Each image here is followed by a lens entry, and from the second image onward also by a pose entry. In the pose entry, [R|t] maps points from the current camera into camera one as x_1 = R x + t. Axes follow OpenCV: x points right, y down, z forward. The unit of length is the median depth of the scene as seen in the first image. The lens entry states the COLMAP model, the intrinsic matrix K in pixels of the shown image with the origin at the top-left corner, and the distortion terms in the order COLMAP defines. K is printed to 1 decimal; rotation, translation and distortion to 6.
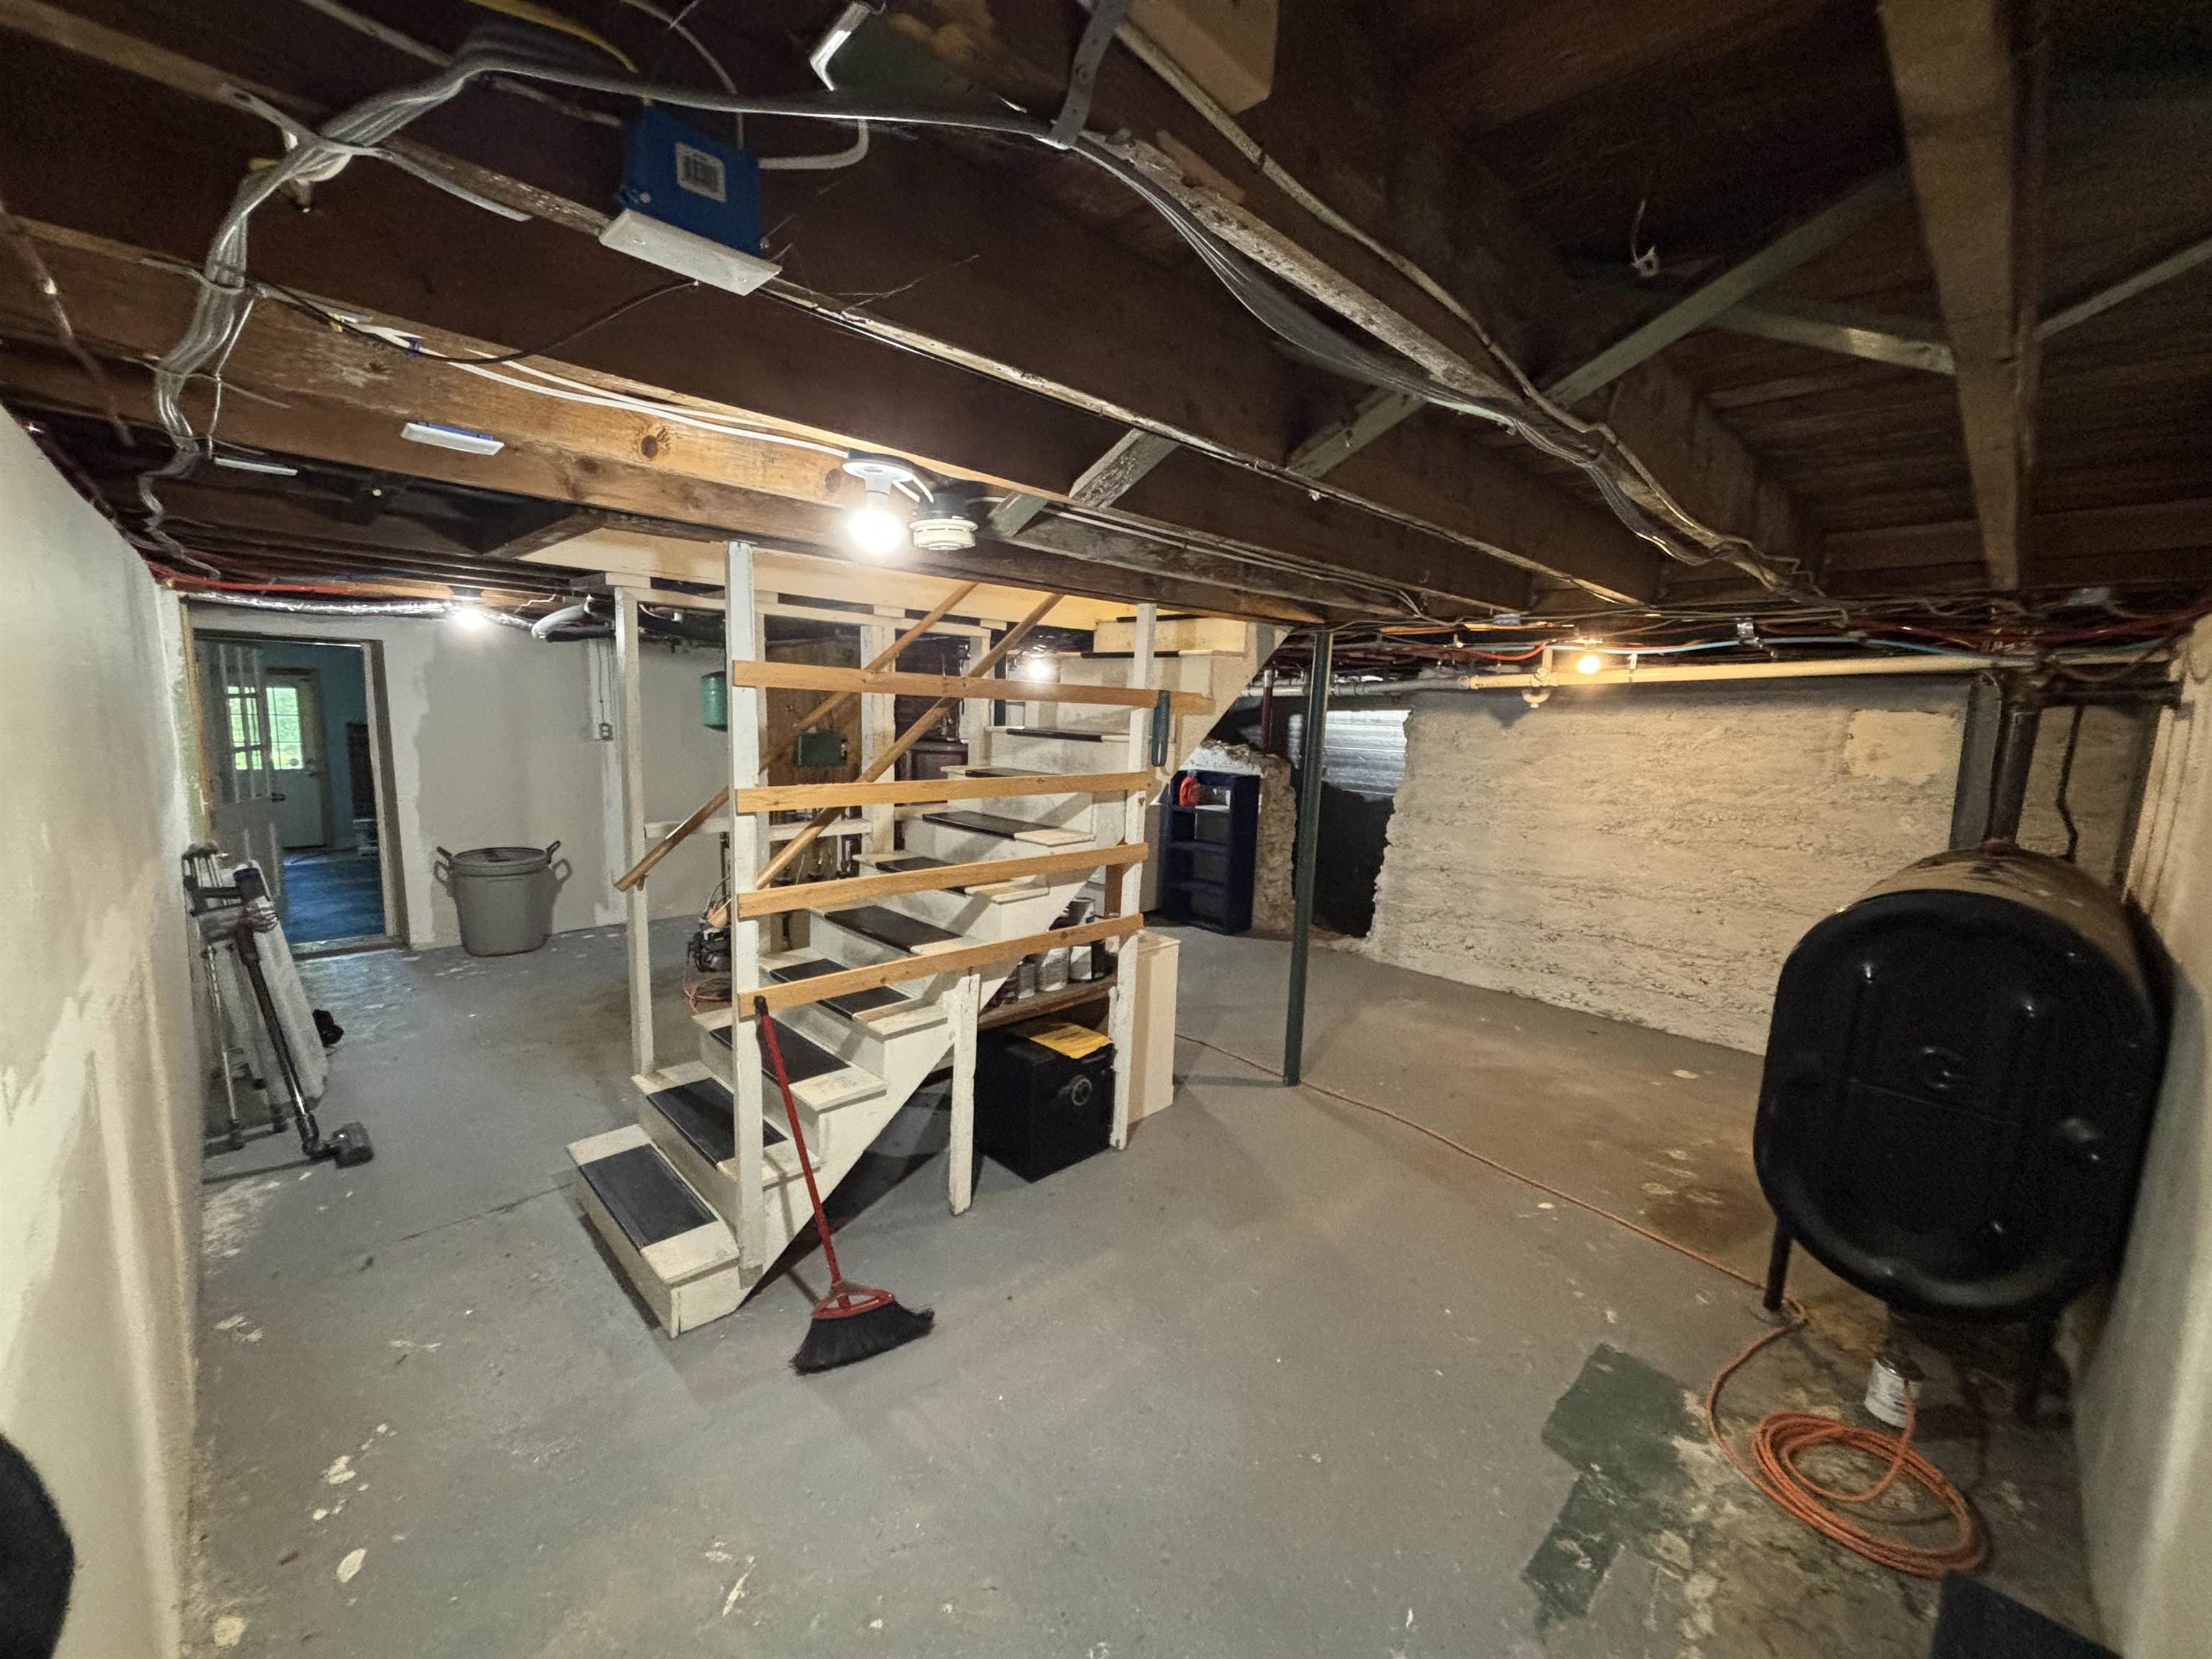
lens RADIAL K [[881.8, 0, 1106.0], [0, 881.8, 832.2], [0, 0, 1]] dist [0.005674, -0.001155]
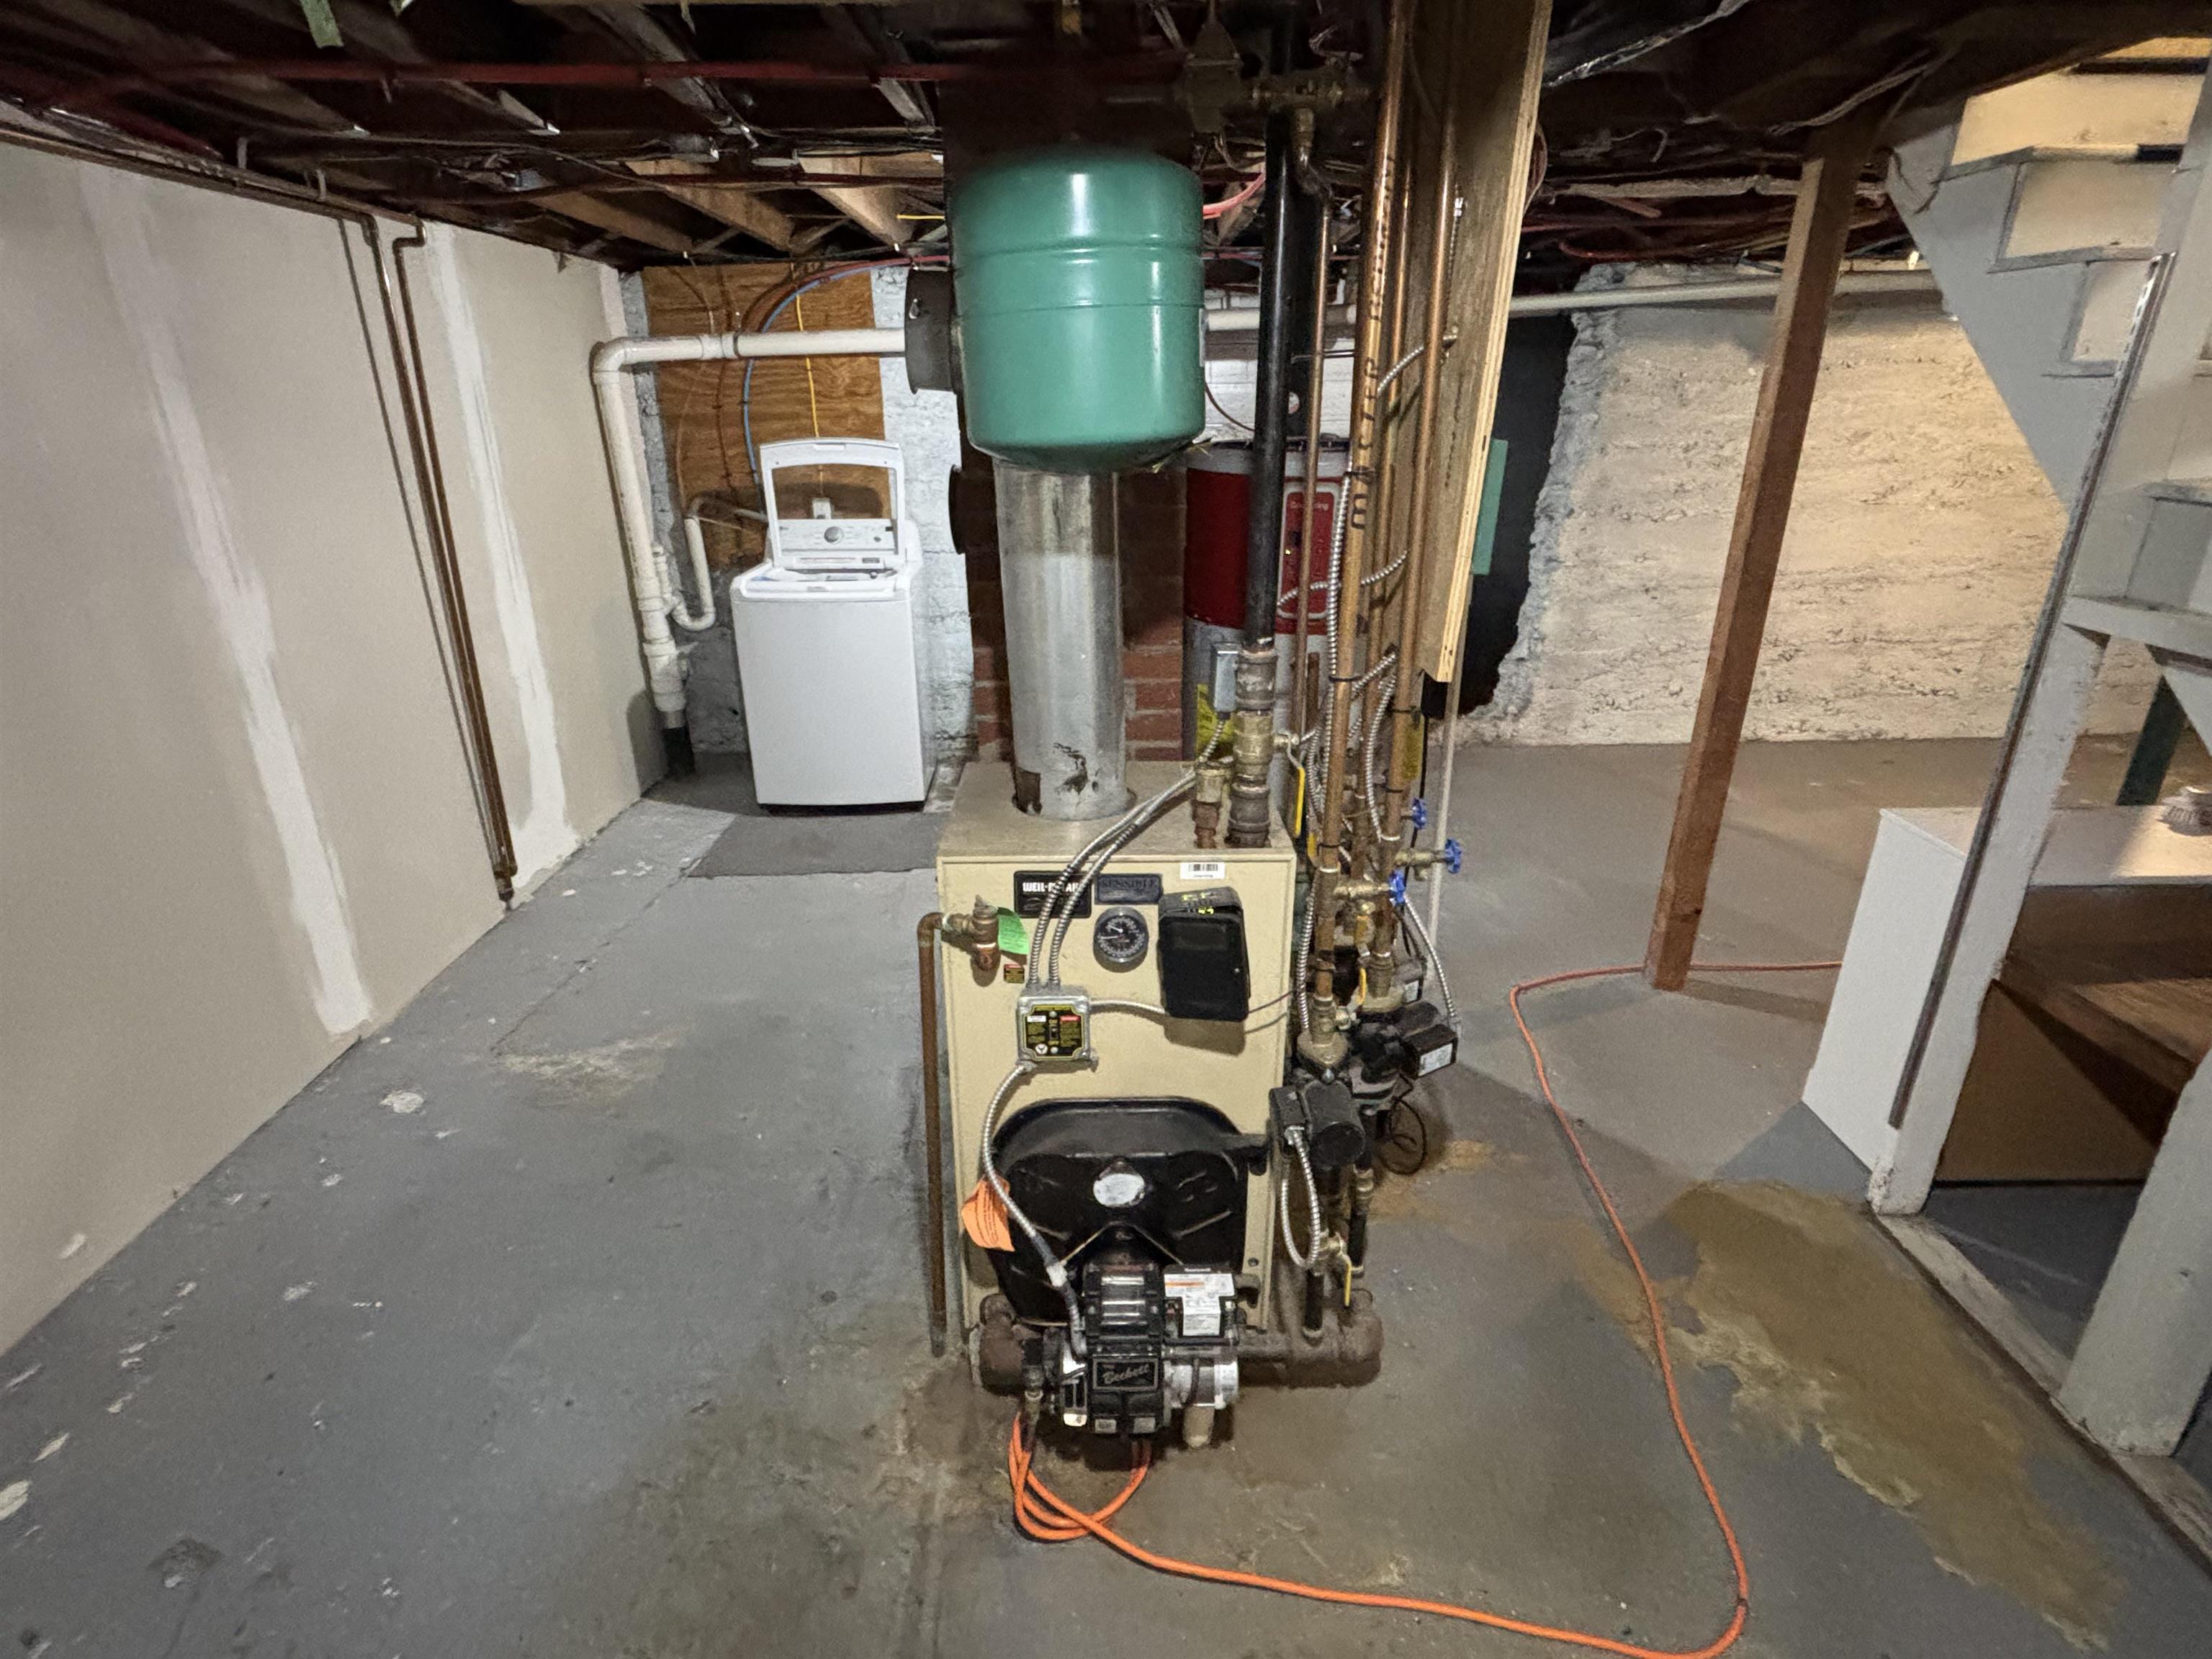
lens RADIAL K [[1107.4, 0, 1099.0], [0, 1107.4, 826.0], [0, 0, 1]] dist [-0.001278, 0.000424]
pose [[0.694767, -0.297889, 0.654645, -0.592585], [0.137241, 0.948381, 0.285898, -0.098355], [-0.706019, -0.108788, 0.699787, 0.764925]]
